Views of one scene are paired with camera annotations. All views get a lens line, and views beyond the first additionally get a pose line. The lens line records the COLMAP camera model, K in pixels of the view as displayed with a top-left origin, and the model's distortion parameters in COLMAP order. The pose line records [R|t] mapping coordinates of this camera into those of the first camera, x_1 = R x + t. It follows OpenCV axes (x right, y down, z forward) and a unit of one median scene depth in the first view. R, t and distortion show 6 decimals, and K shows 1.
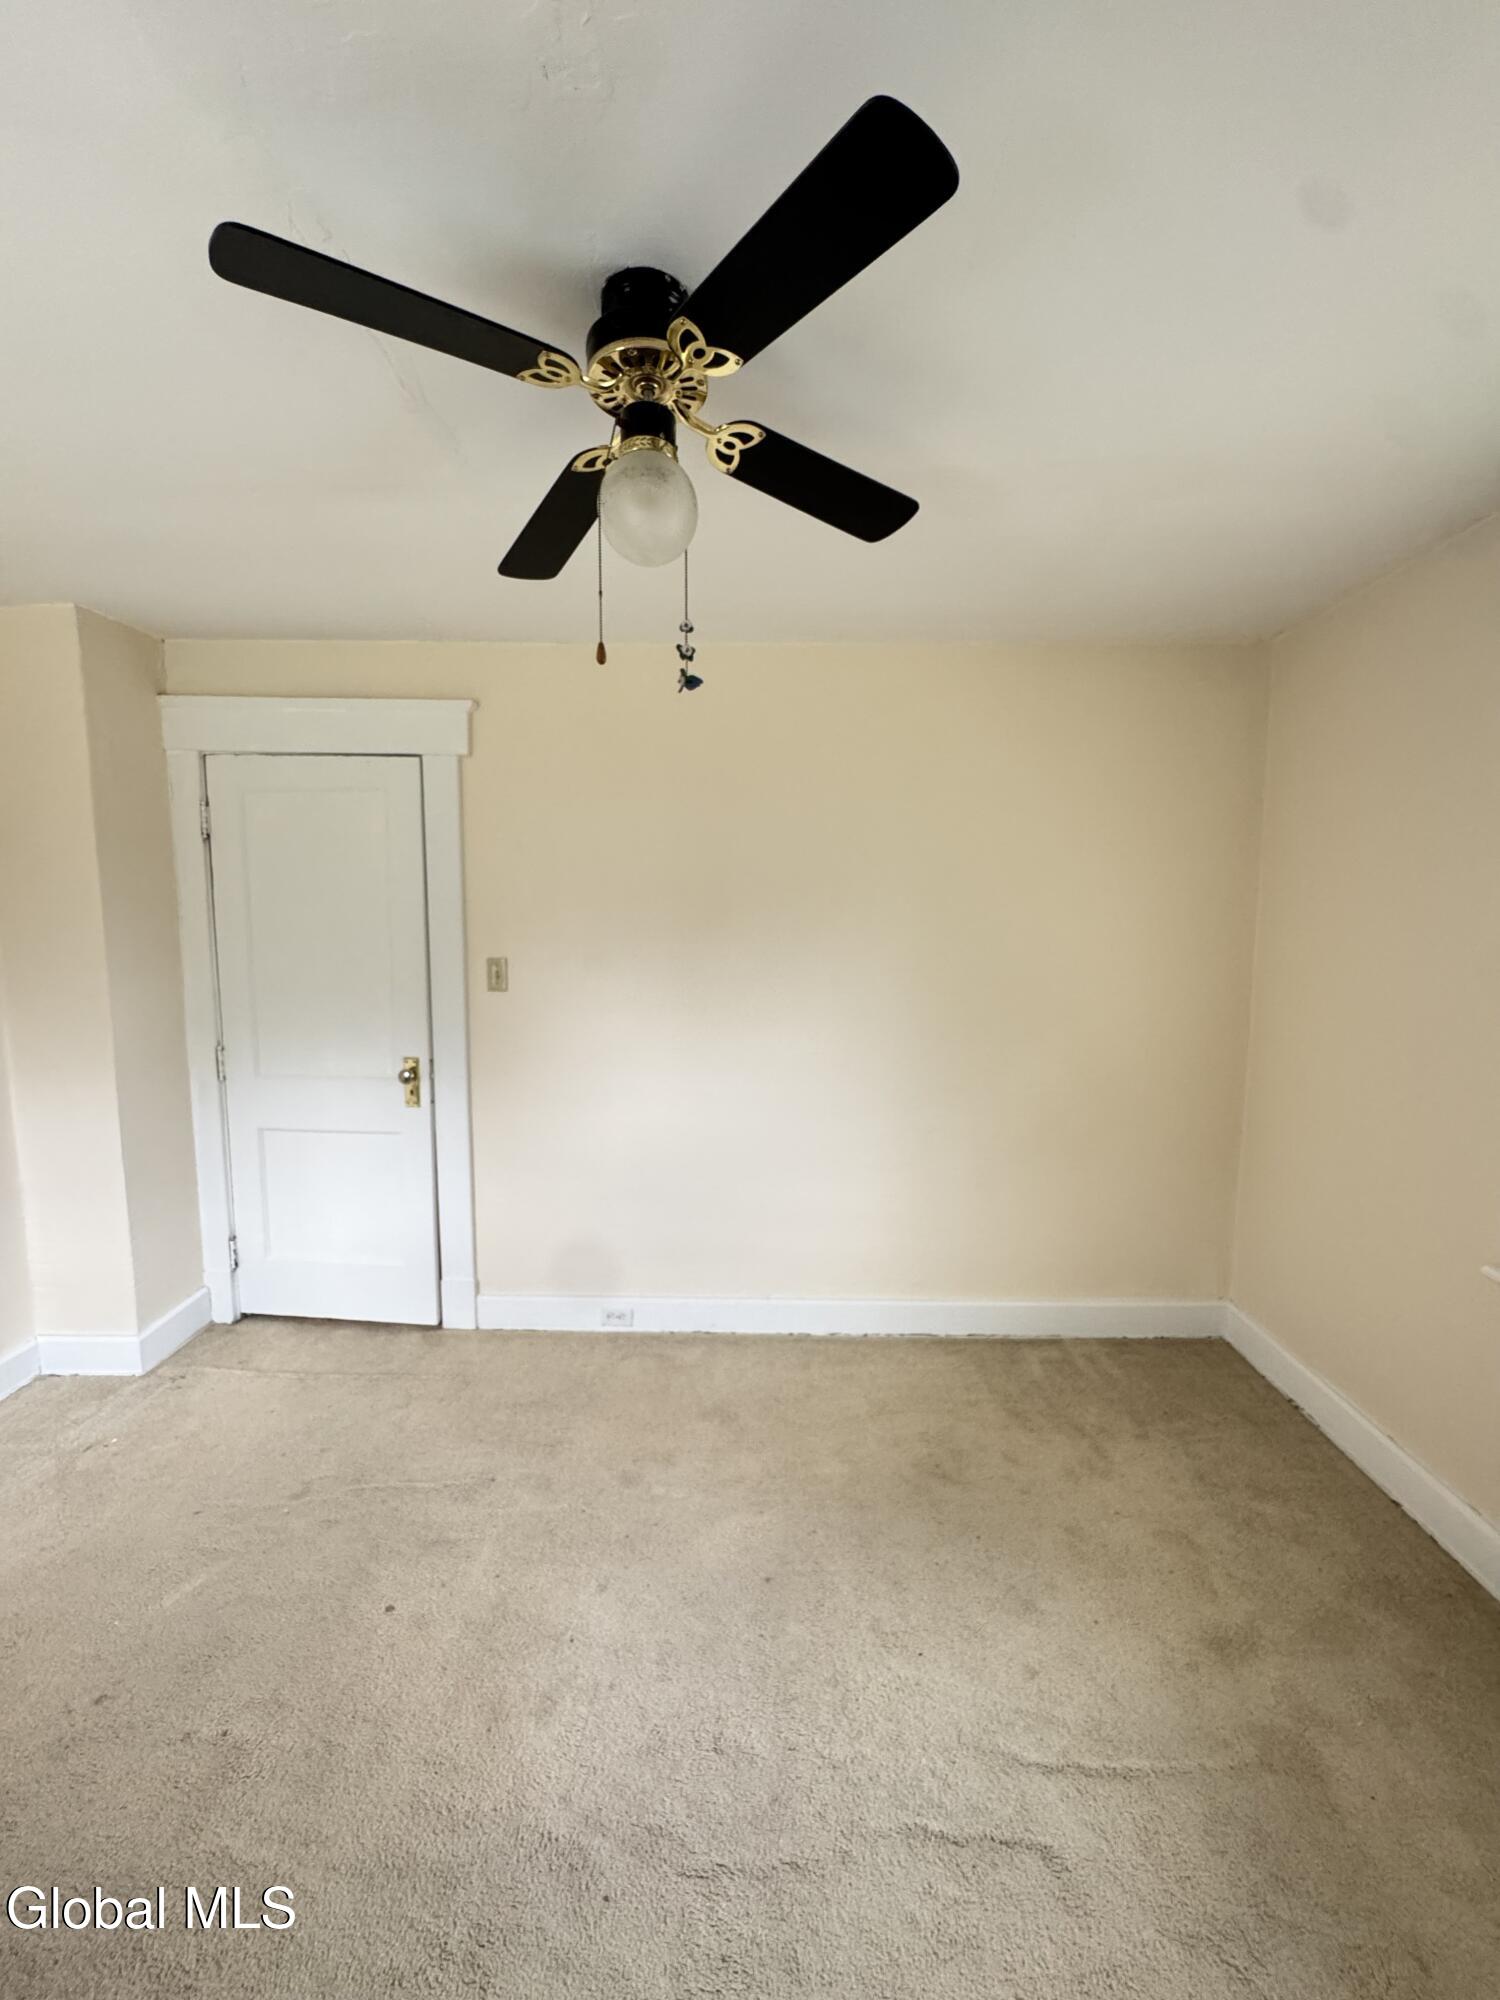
lens RADIAL K [[798.4, 0, 750.0], [0, 798.4, 1000.0], [0, 0, 1]] dist [0.000063, 0.000050]
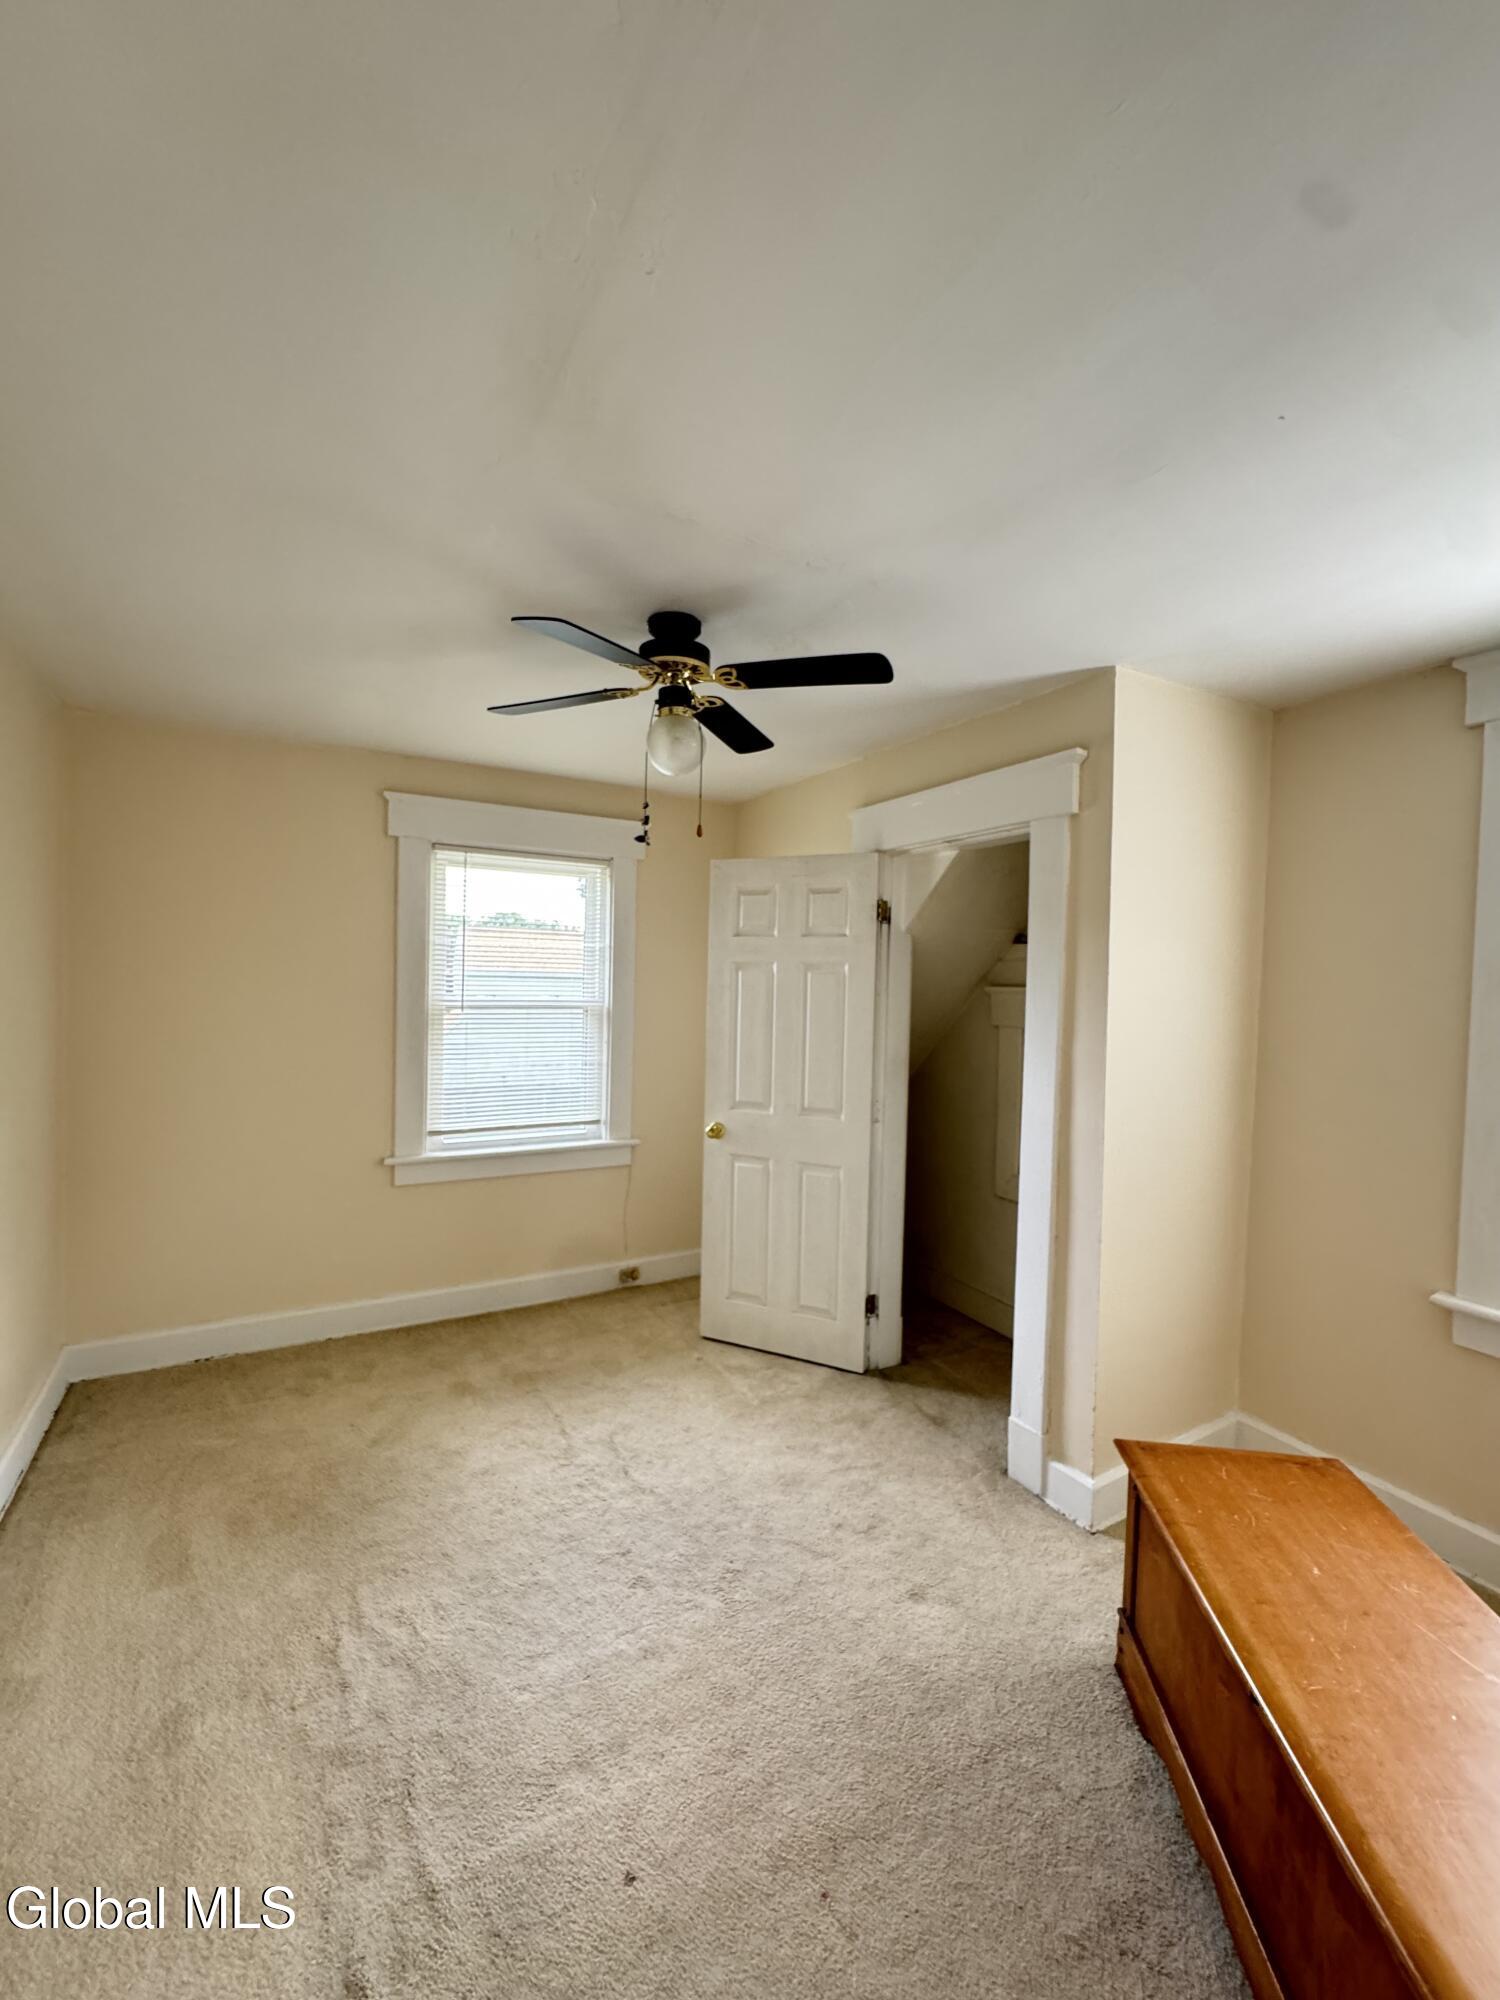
lens RADIAL K [[798.4, 0, 750.0], [0, 798.4, 1000.0], [0, 0, 1]] dist [0.000063, 0.000050]
pose [[-0.500814, -0.041418, 0.864563, -1.182100], [0.061087, 0.994672, 0.083037, -0.149797], [-0.863396, 0.094400, -0.495616, 1.232122]]
